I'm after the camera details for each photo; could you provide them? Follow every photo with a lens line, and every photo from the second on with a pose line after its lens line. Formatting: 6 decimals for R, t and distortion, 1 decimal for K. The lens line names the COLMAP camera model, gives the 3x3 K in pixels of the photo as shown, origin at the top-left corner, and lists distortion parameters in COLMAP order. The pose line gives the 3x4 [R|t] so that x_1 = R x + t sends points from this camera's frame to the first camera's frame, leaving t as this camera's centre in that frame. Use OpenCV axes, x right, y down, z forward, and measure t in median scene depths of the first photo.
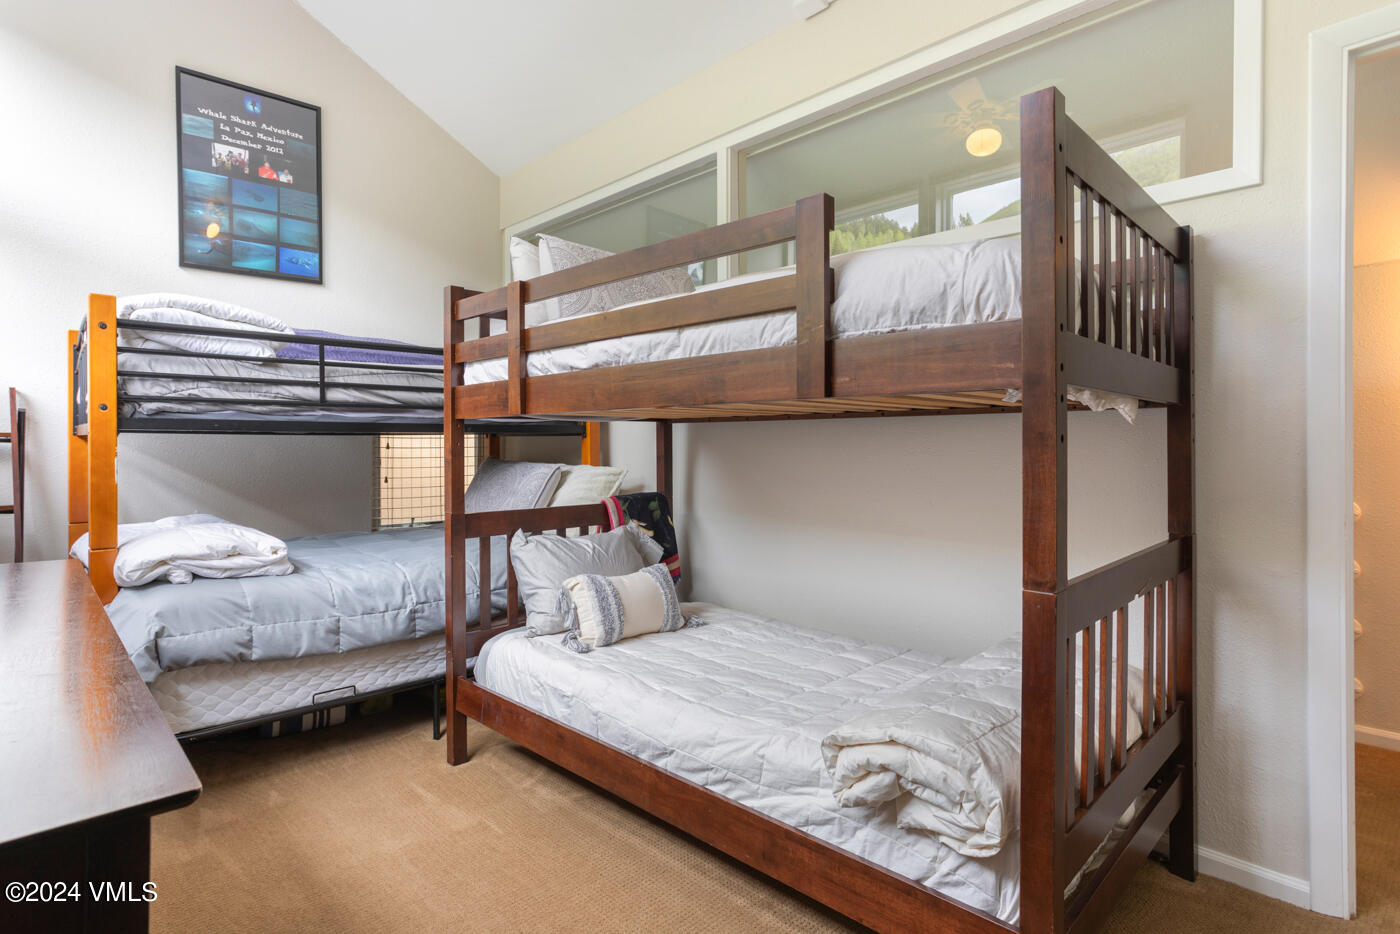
lens RADIAL K [[716.8, 0, 714.4], [0, 716.8, 452.3], [0, 0, 1]] dist [-0.027953, 0.017650]
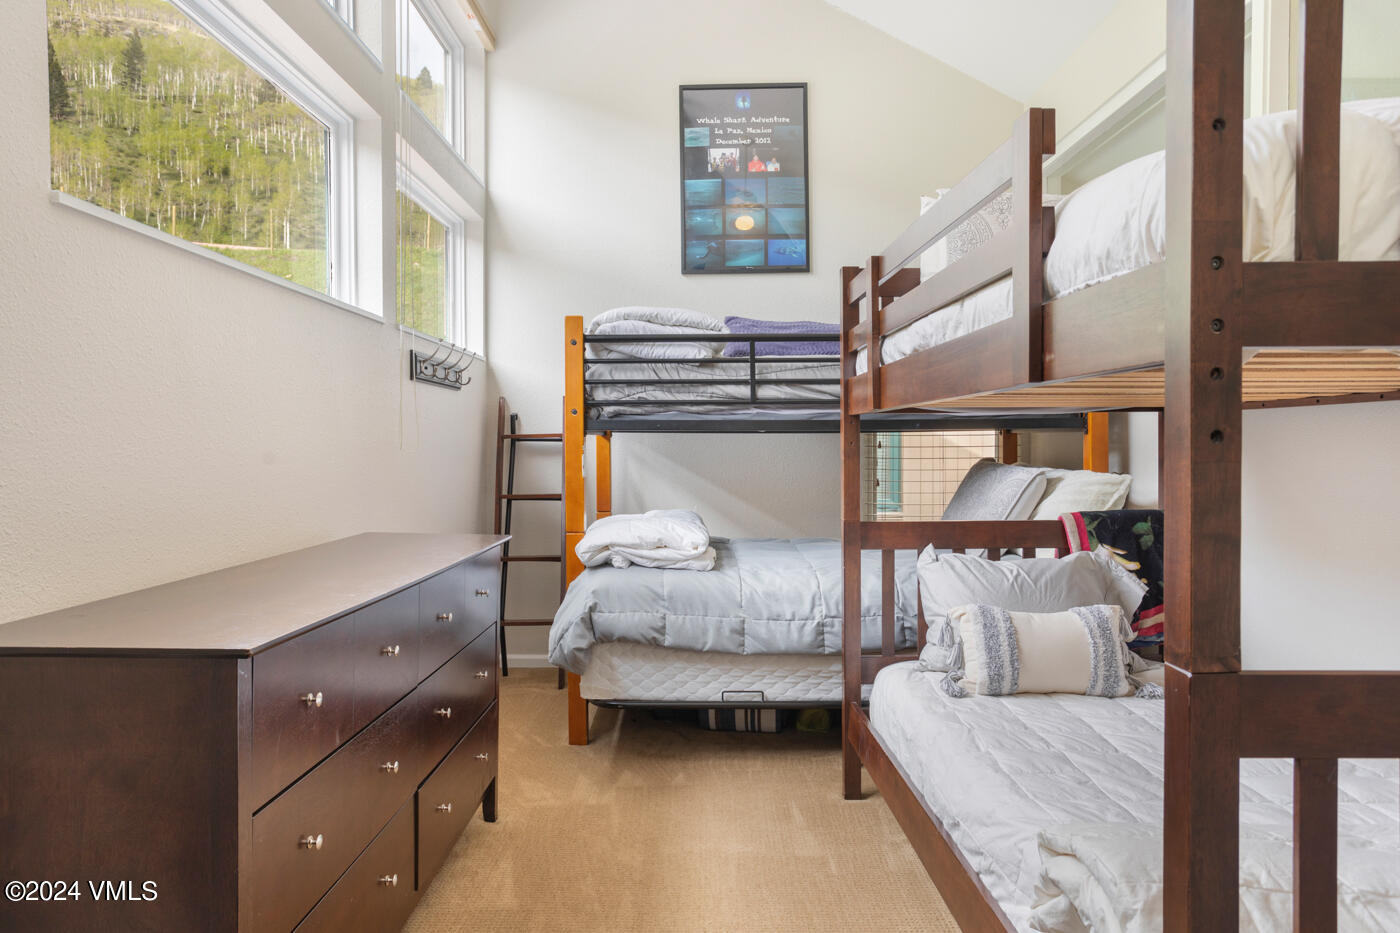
lens RADIAL K [[933.1, 0, 714.3], [0, 933.1, 467.2], [0, 0, 1]] dist [-0.021394, 0.031329]
pose [[0.725501, 0.016918, -0.688013, 0.318961], [-0.005906, 0.999814, 0.018357, -0.001663], [0.688196, -0.009254, 0.725466, 0.032888]]
